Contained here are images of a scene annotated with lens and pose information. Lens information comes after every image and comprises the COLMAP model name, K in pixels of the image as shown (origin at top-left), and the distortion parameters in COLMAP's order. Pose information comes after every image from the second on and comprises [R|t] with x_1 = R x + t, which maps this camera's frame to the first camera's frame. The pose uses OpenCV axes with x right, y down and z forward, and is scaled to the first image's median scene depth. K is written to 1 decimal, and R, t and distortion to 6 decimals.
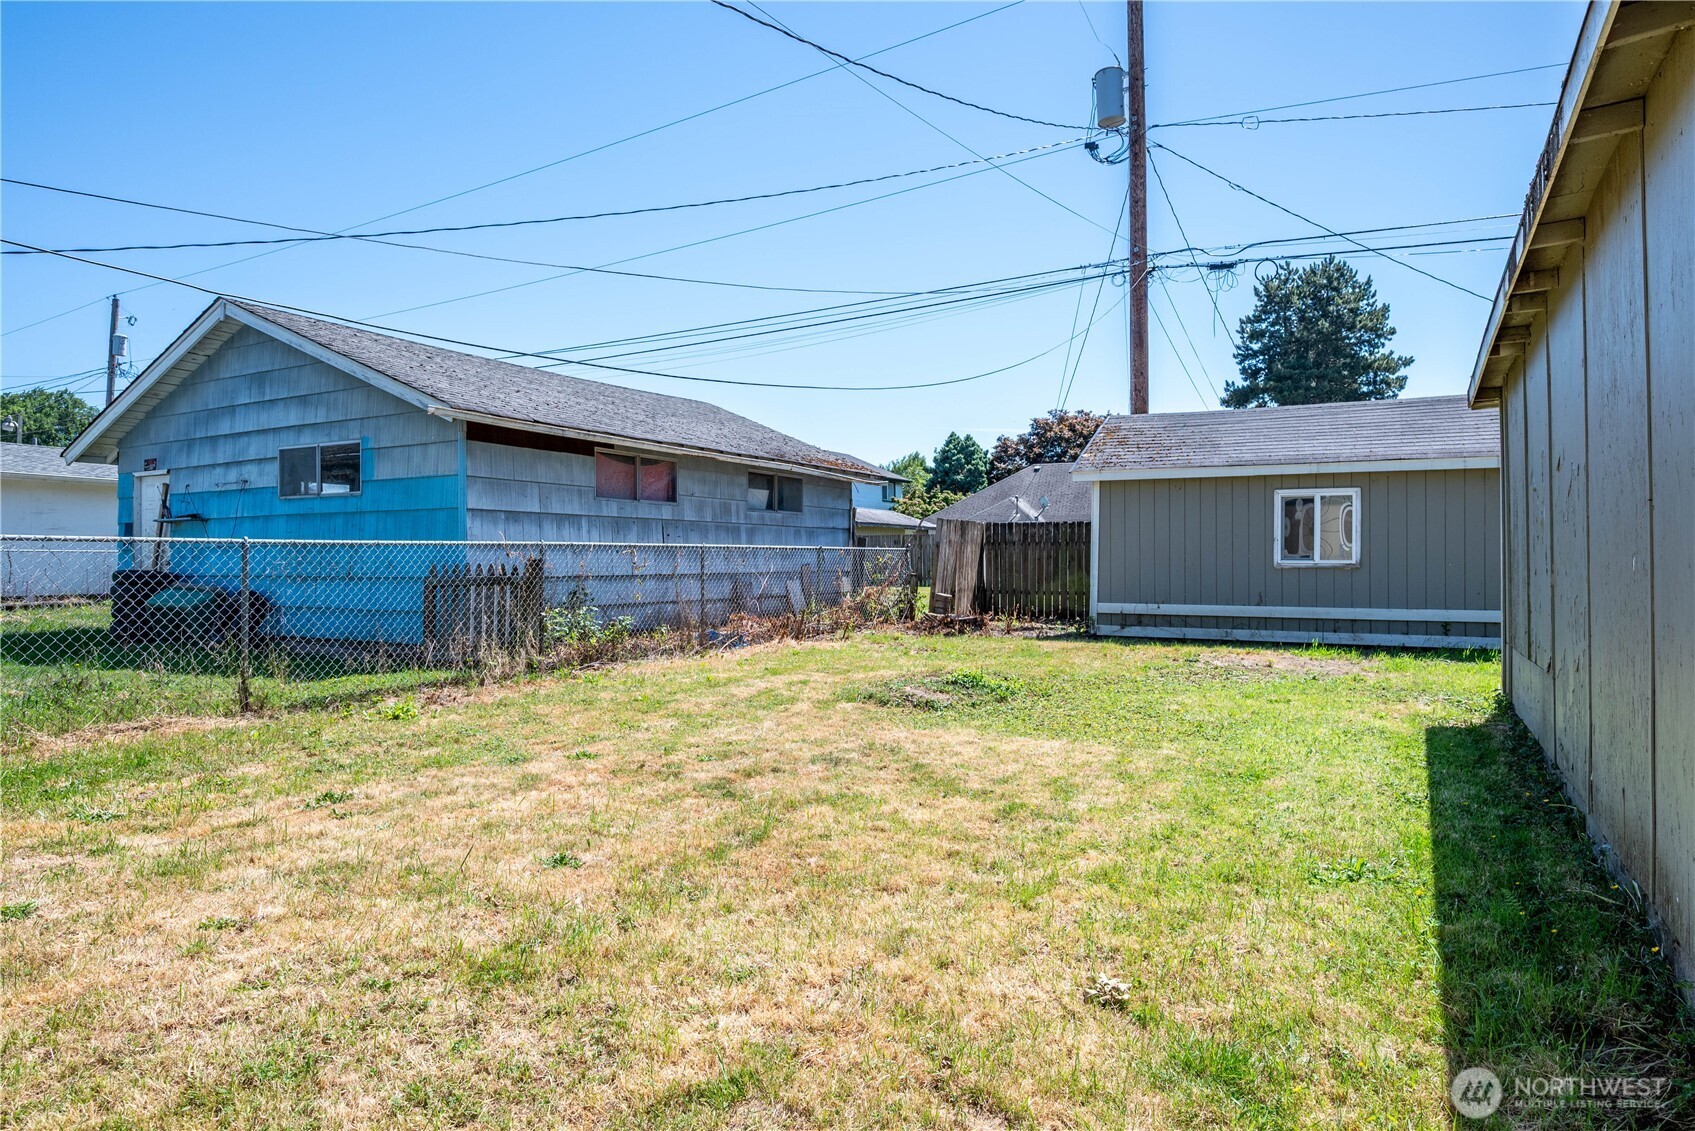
lens RADIAL K [[987.6, 0, 884.3], [0, 987.6, 561.4], [0, 0, 1]] dist [-0.009649, -0.001039]
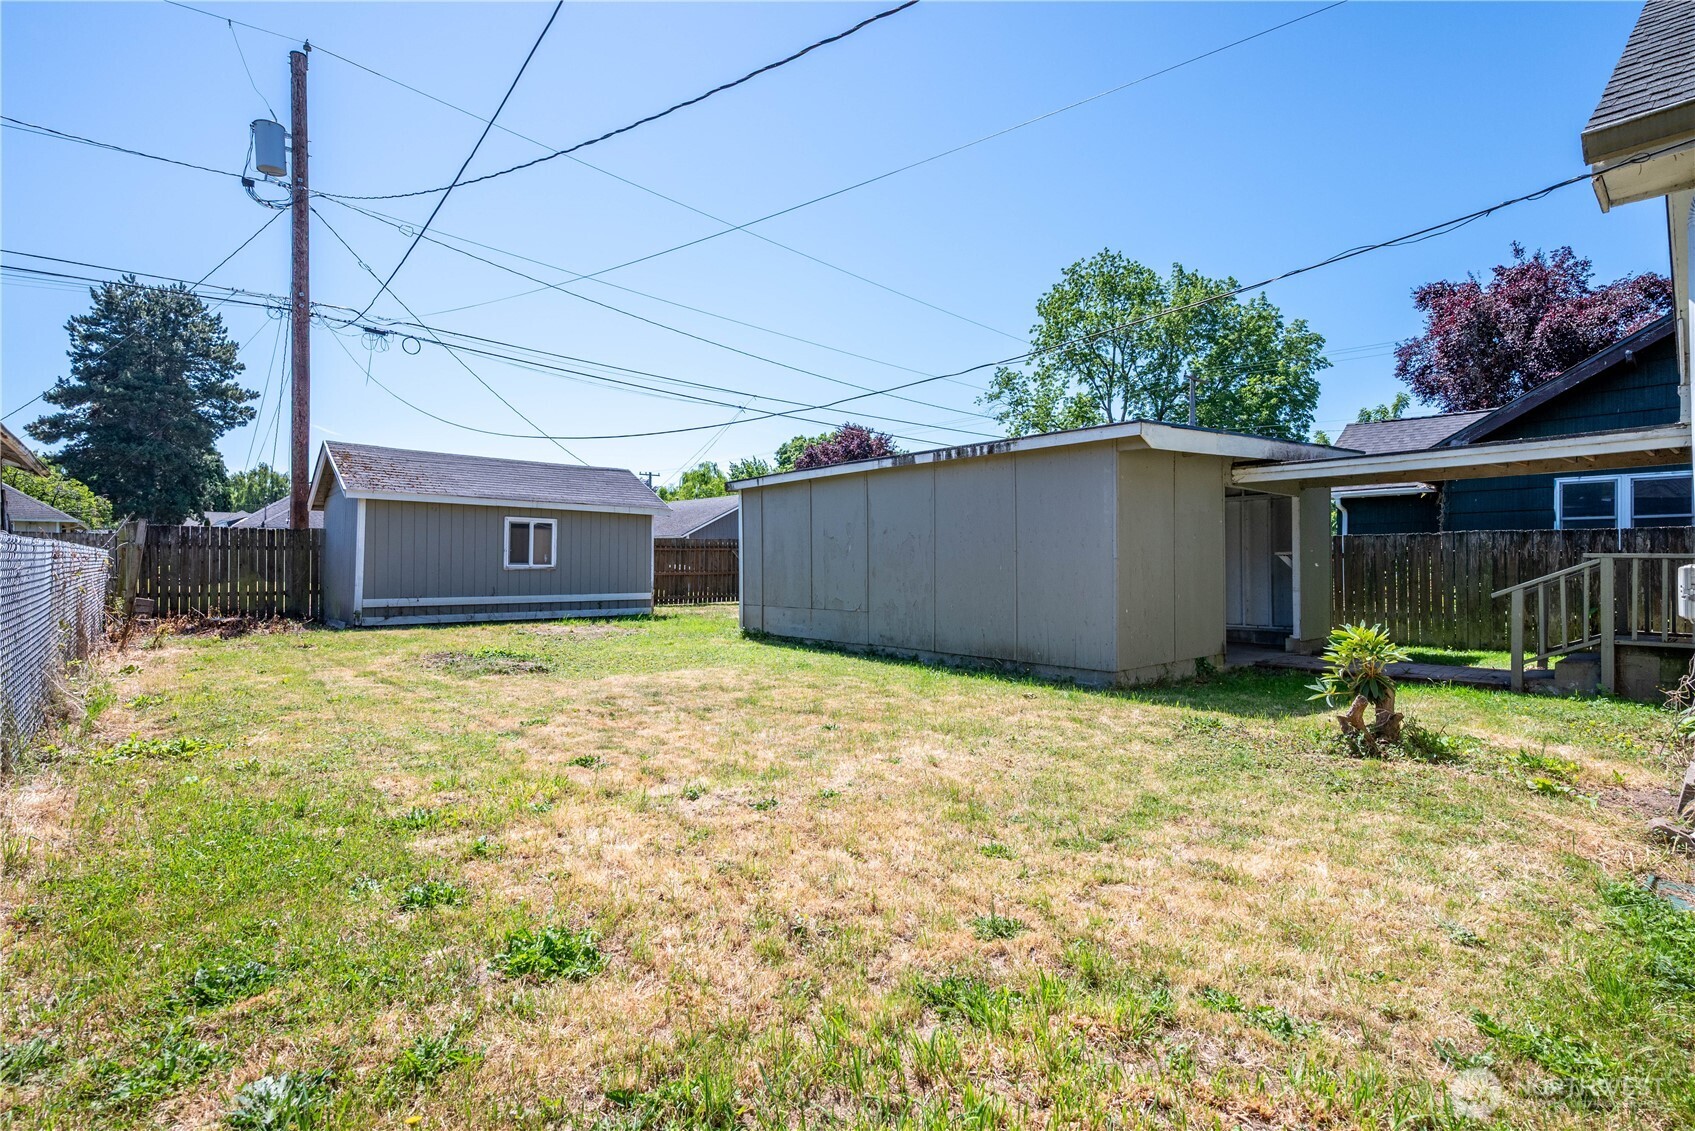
lens RADIAL K [[757.7, 0, 841.4], [0, 757.7, 559.0], [0, 0, 1]] dist [-0.001686, -0.001183]
pose [[0.341545, 0.008840, 0.939824, -0.350850], [-0.002836, 0.999961, -0.008375, -0.001080], [-0.939861, 0.000196, 0.341557, 0.102999]]
